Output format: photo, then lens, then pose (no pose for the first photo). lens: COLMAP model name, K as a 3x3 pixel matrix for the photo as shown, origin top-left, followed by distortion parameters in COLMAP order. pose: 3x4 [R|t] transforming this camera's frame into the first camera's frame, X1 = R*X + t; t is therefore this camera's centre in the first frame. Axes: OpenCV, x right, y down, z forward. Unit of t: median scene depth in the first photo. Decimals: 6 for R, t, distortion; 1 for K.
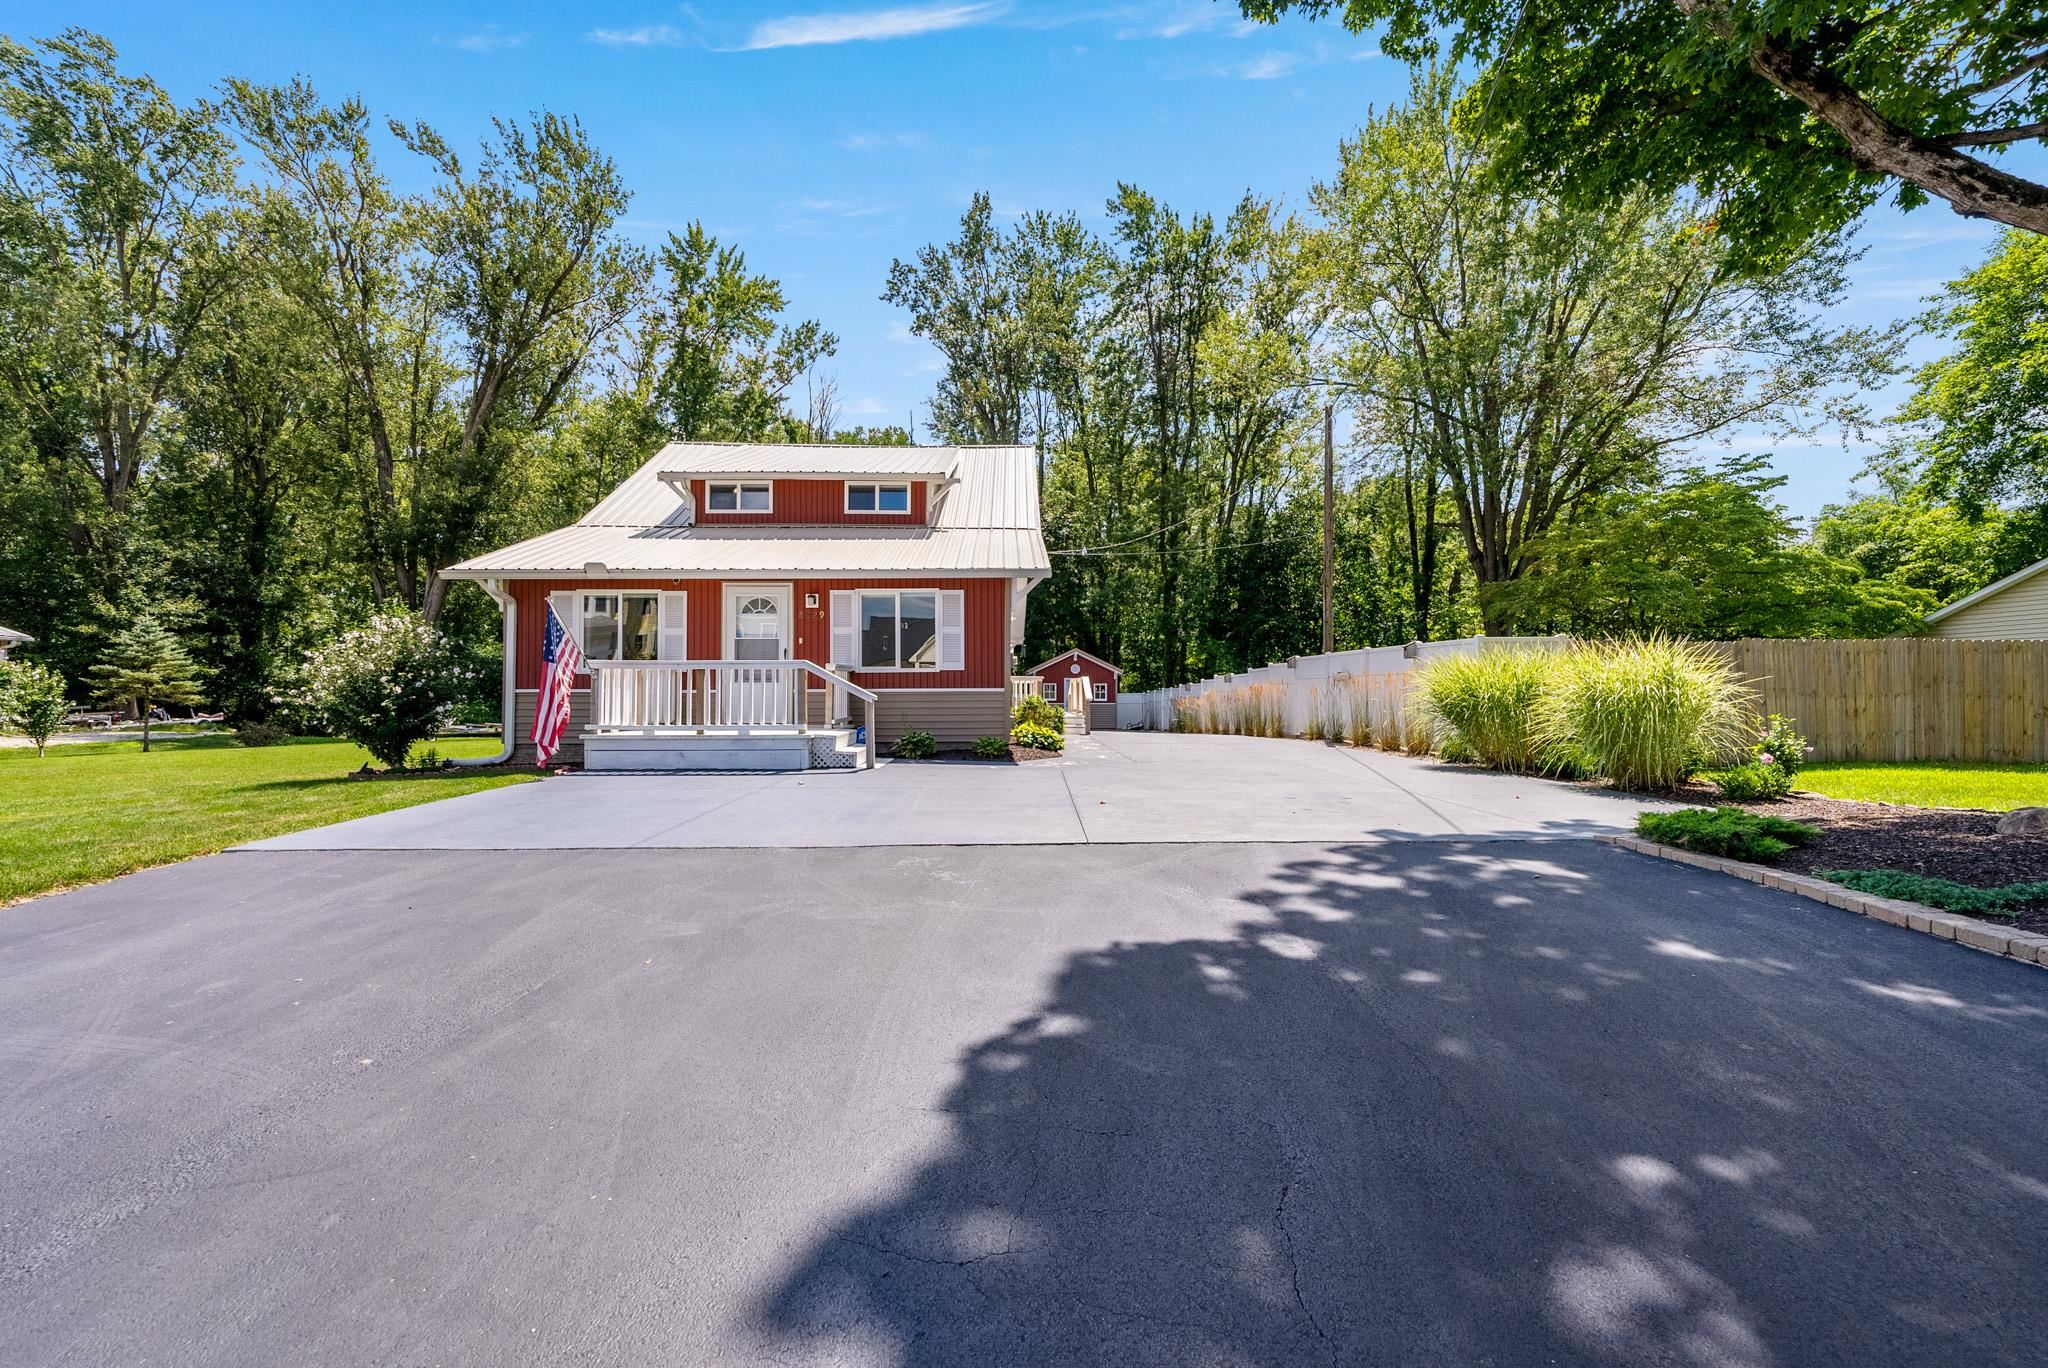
lens RADIAL K [[839.6, 0, 1024.0], [0, 839.6, 684.2], [0, 0, 1]] dist [-0.000929, 0.000092]
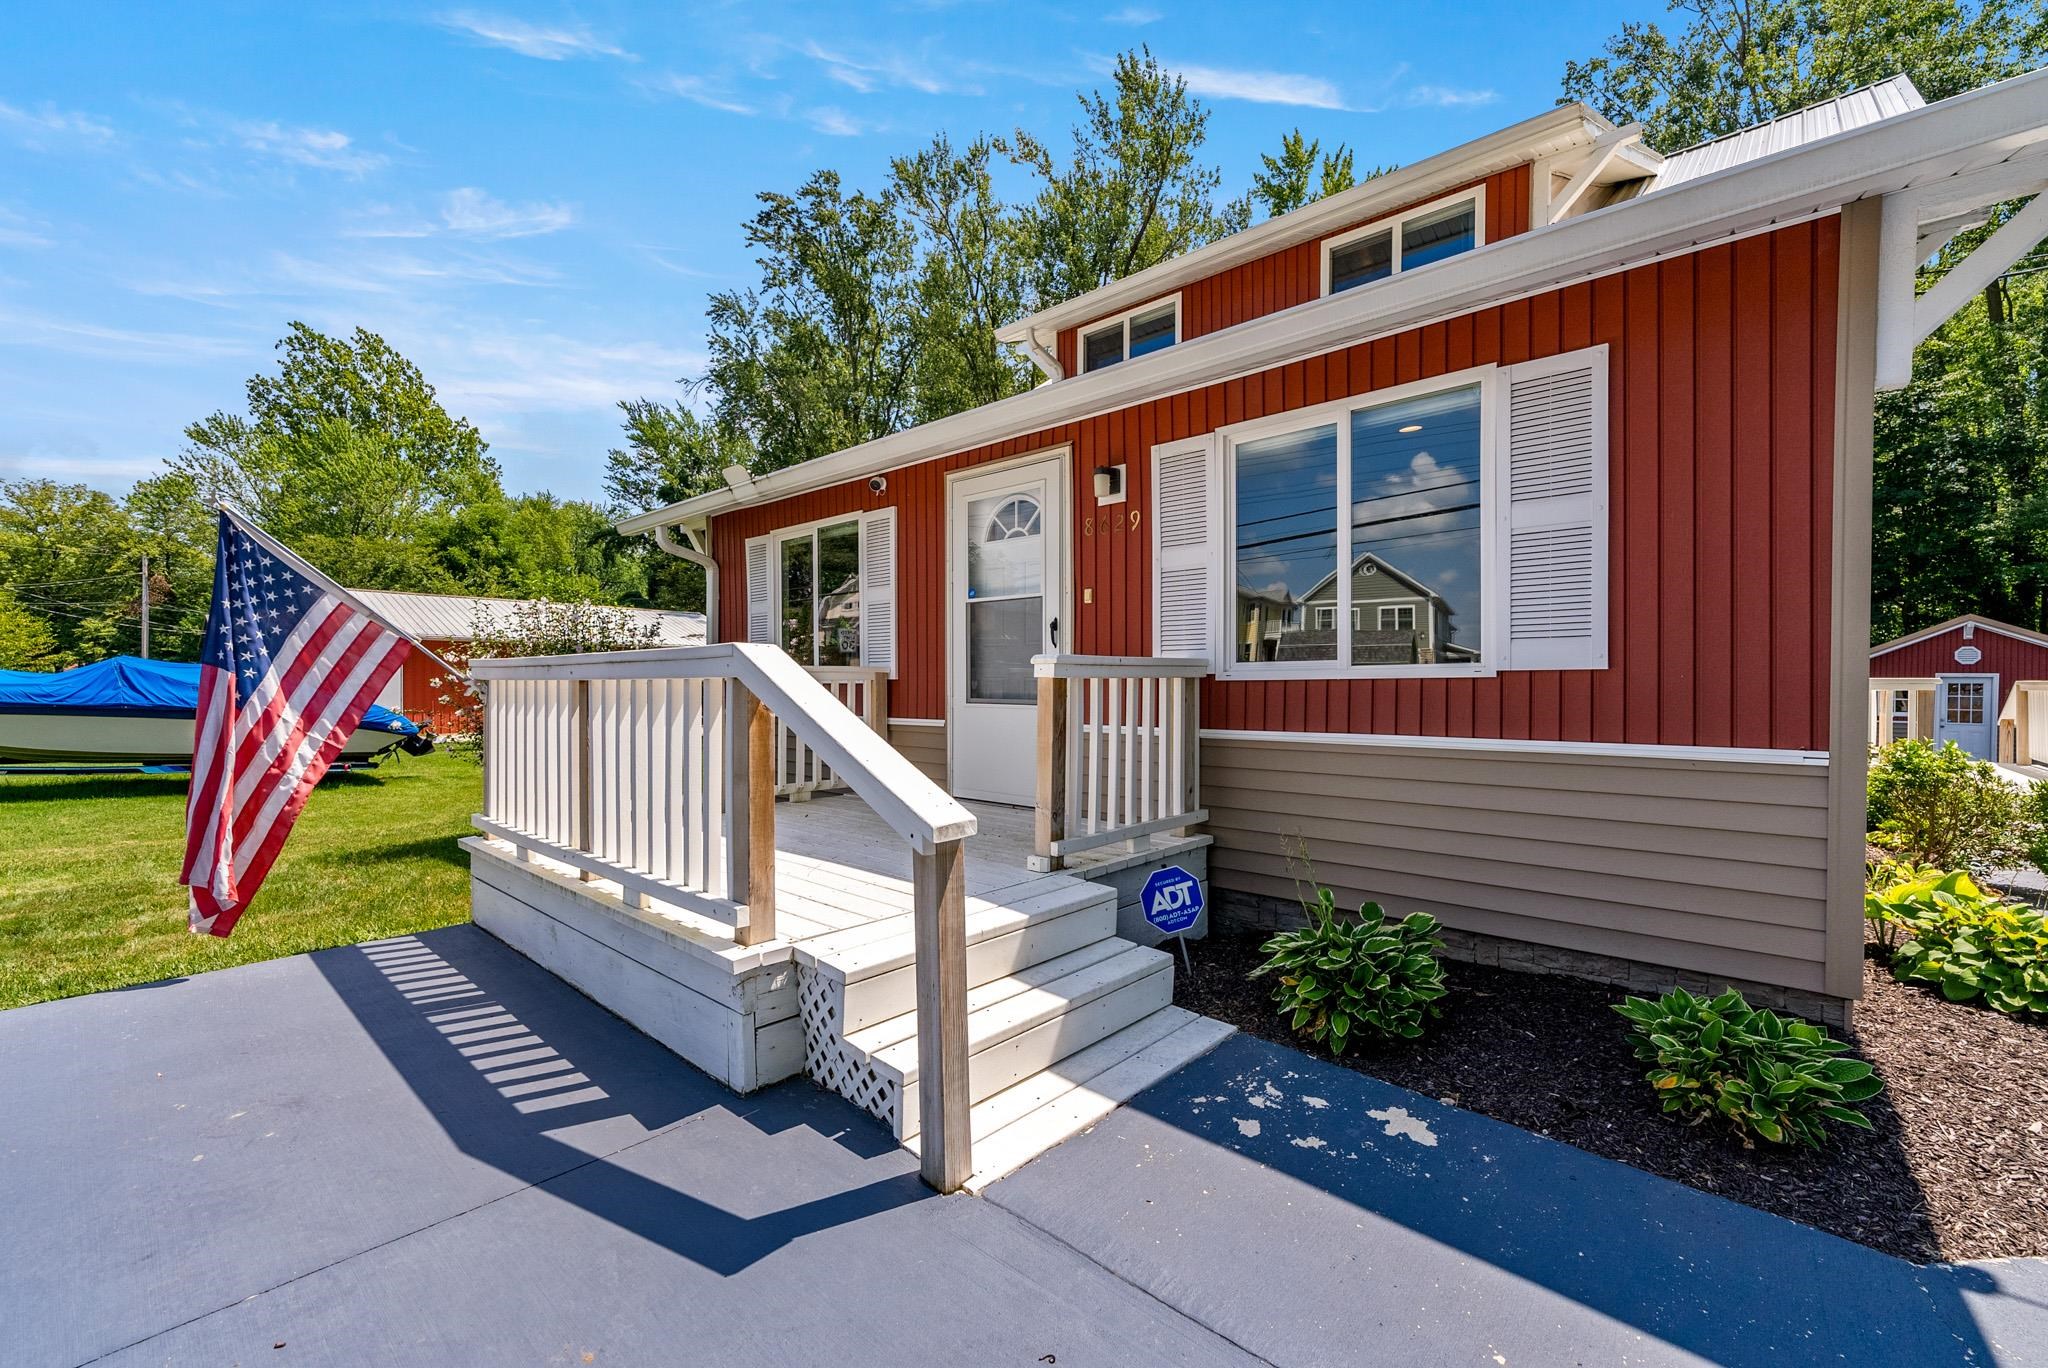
lens RADIAL K [[839.6, 0, 1030.7], [0, 839.6, 688.7], [0, 0, 1]] dist [-0.000929, 0.000092]
pose [[0.733273, 0.007921, -0.679889, -0.009778], [0.001511, 0.999911, 0.013279, -0.005362], [0.679933, -0.010765, 0.733195, 0.247346]]
